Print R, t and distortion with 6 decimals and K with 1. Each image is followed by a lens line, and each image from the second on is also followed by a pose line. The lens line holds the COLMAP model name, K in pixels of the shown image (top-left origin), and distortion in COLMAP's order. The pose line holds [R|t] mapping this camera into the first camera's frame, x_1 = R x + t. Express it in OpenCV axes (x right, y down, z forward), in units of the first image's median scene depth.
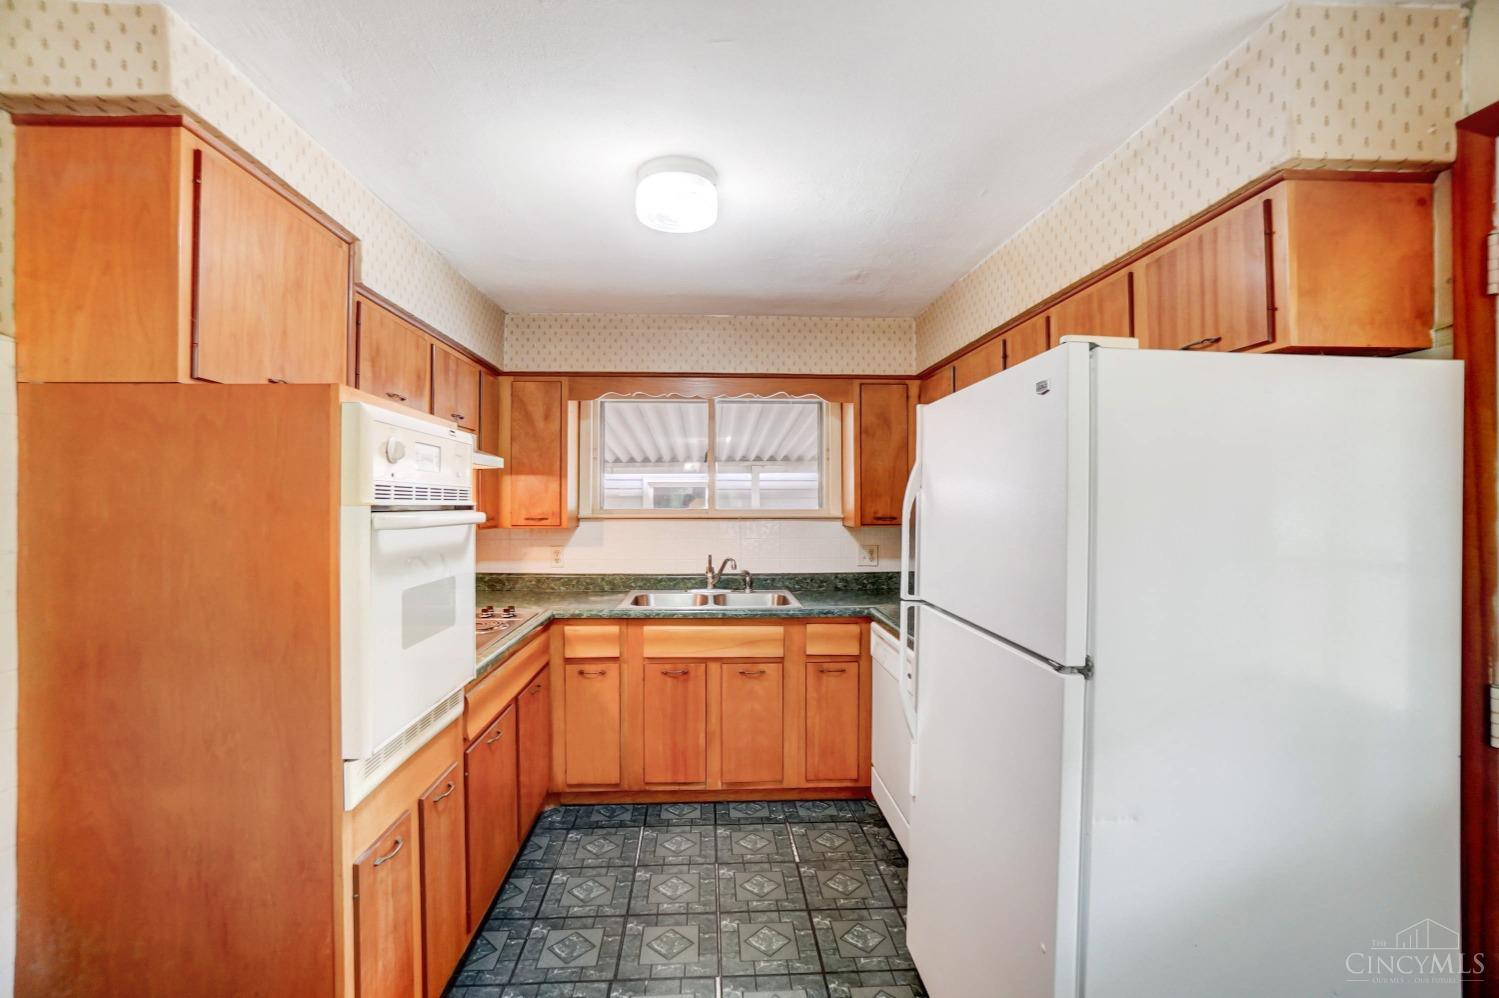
lens RADIAL K [[661.9, 0, 745.2], [0, 661.9, 493.5], [0, 0, 1]] dist [-0.067844, 0.024950]
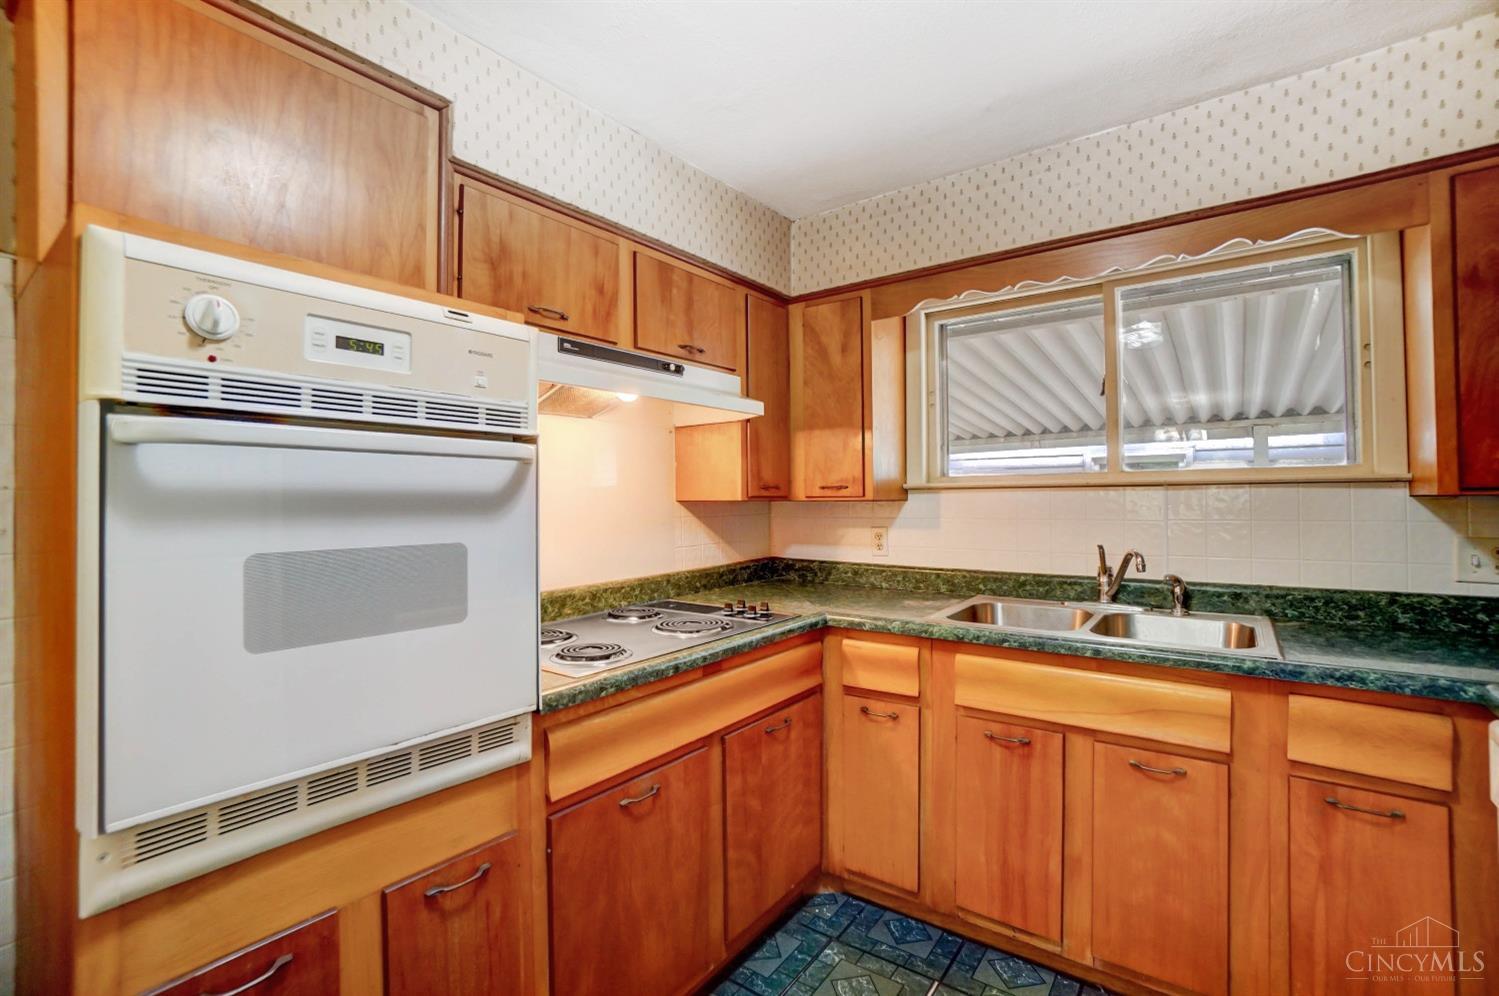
lens RADIAL K [[661.9, 0, 745.2], [0, 661.9, 492.5], [0, 0, 1]] dist [-0.067844, 0.024950]
pose [[0.760080, -0.013704, -0.649685, 0.094568], [0.016009, 0.999869, -0.002361, 0.047576], [0.649632, -0.008606, 0.760200, 0.400744]]
